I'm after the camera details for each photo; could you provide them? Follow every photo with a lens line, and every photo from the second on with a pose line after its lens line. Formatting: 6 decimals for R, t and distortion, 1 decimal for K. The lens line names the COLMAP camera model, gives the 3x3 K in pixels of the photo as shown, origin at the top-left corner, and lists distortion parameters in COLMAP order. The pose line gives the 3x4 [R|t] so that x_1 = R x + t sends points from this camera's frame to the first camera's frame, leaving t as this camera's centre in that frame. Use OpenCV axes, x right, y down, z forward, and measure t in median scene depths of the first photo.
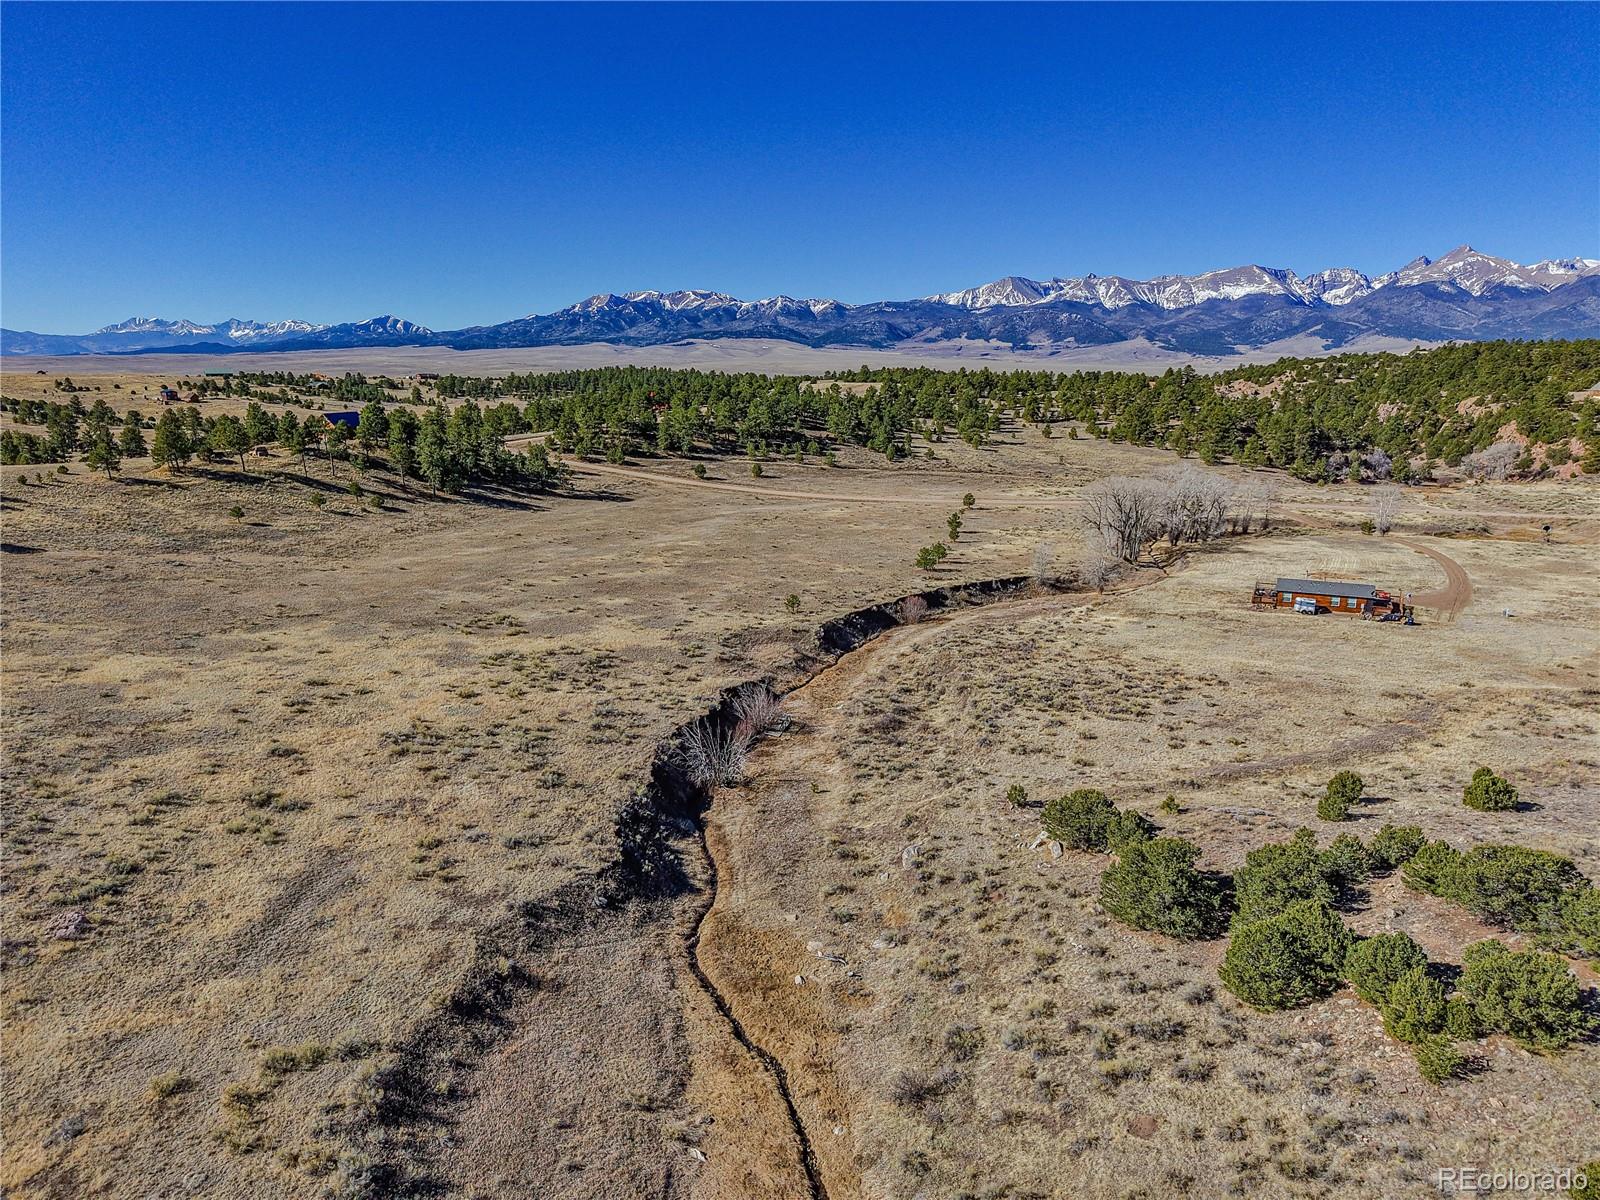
lens RADIAL K [[1070.5, 0, 803.4], [0, 1070.5, 602.6], [0, 0, 1]] dist [0.036513, -0.038521]
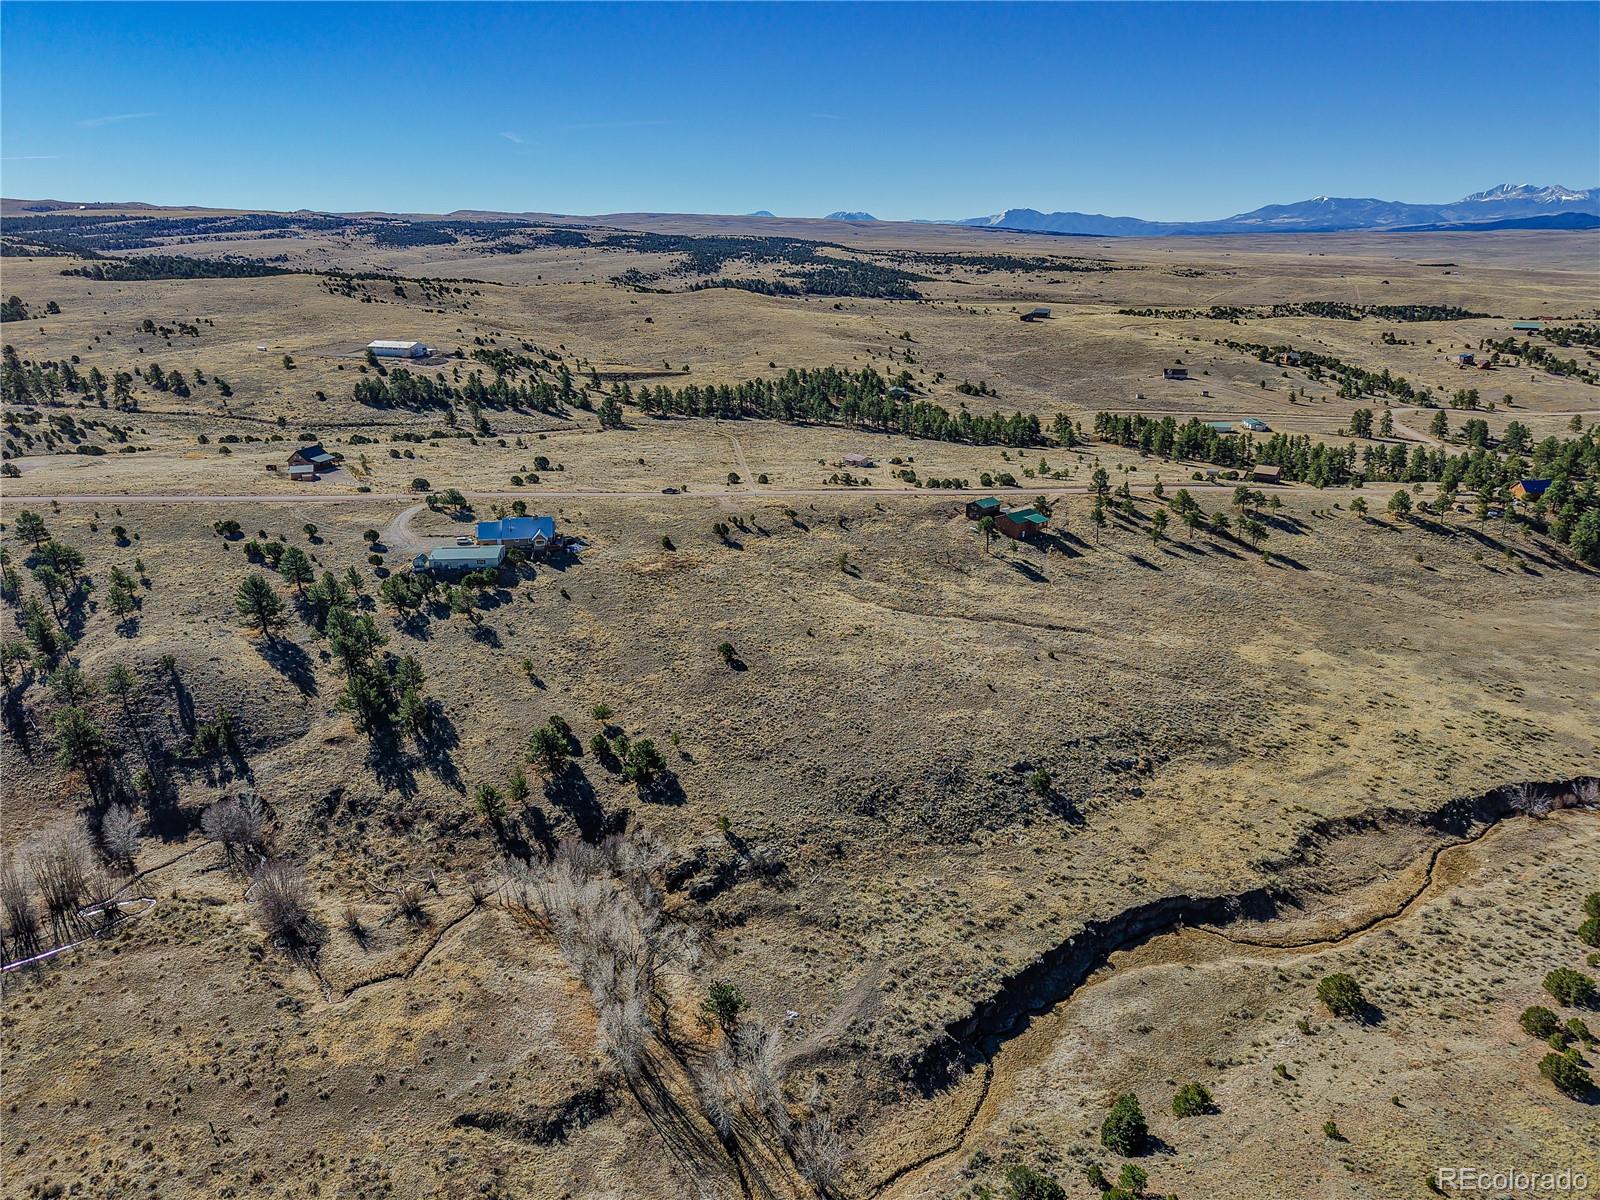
lens RADIAL K [[1070.5, 0, 803.4], [0, 1070.5, 602.6], [0, 0, 1]] dist [0.036513, -0.038521]
pose [[0.467286, 0.293667, -0.833909, 0.239572], [-0.197224, 0.954079, 0.225470, -0.113197], [0.861827, 0.059108, 0.503746, -0.357137]]
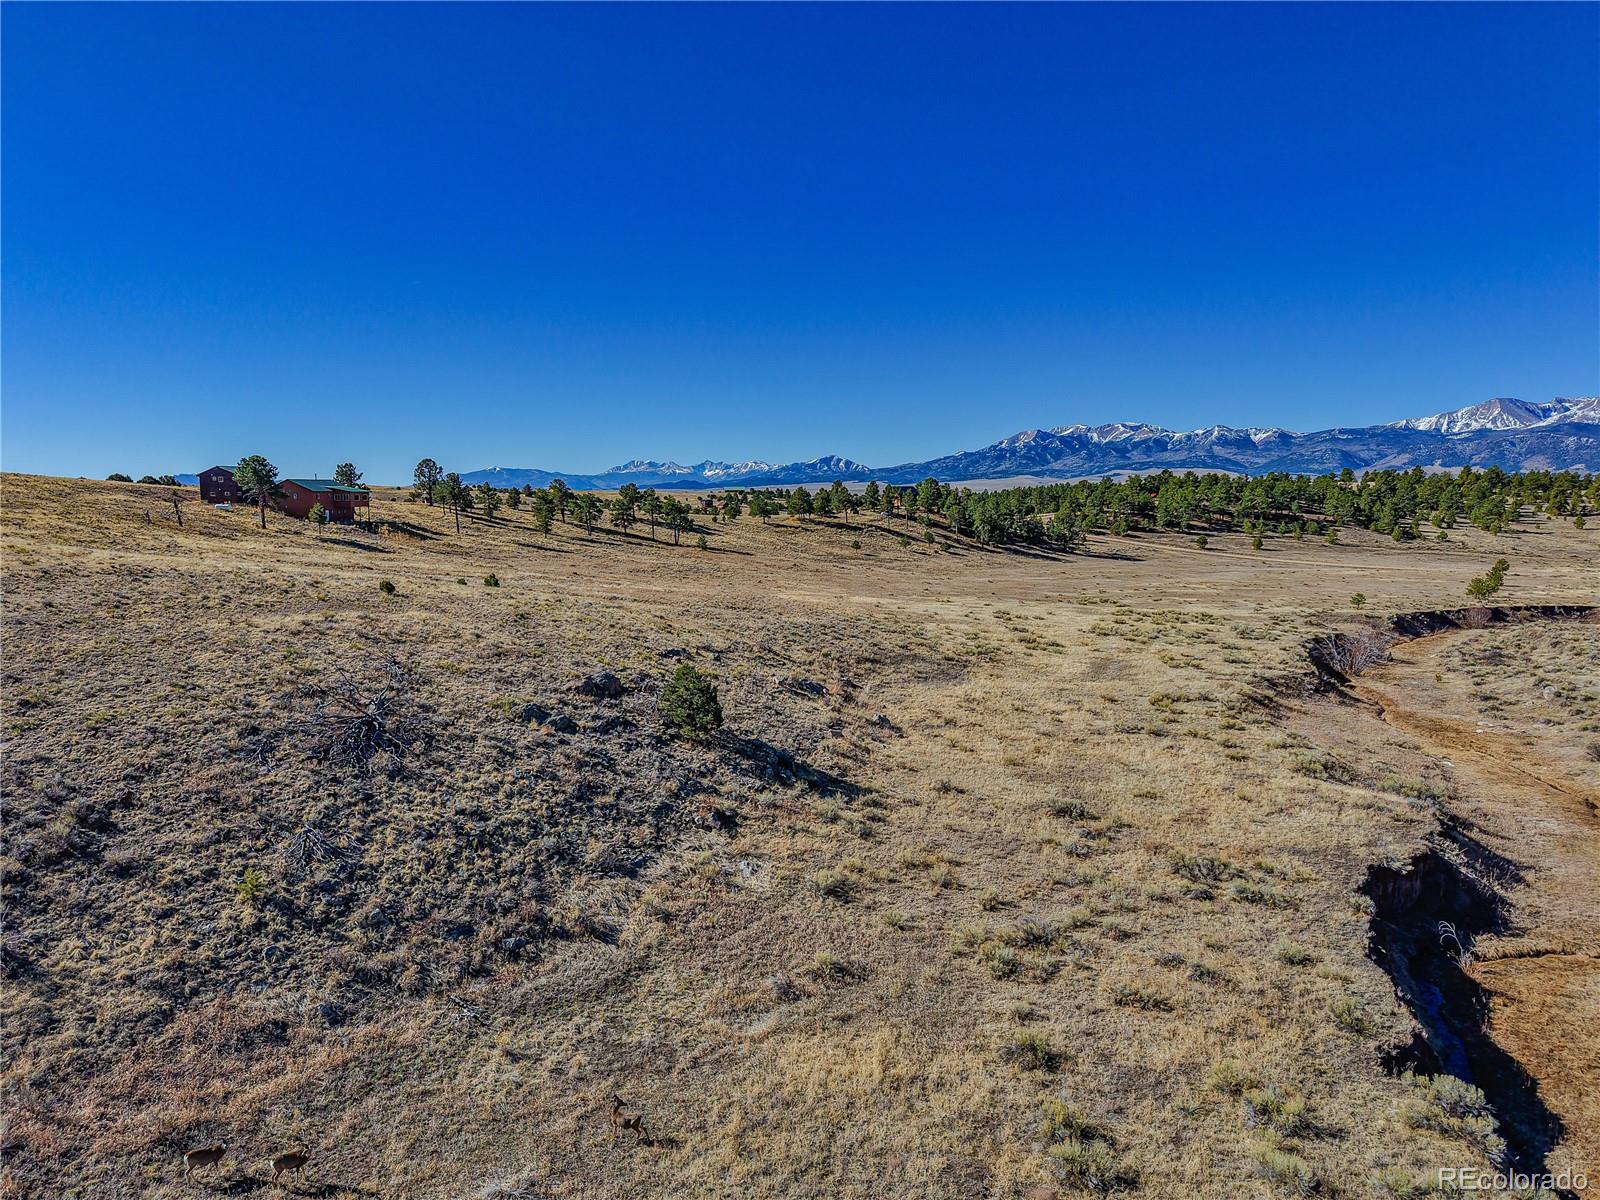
lens RADIAL K [[1070.5, 0, 803.4], [0, 1070.5, 602.6], [0, 0, 1]] dist [0.036513, -0.038521]
pose [[0.927732, 0.034870, -0.371614, -0.054165], [-0.079391, 0.991279, -0.105185, 0.069839], [0.364705, 0.127086, 0.922409, -0.117758]]
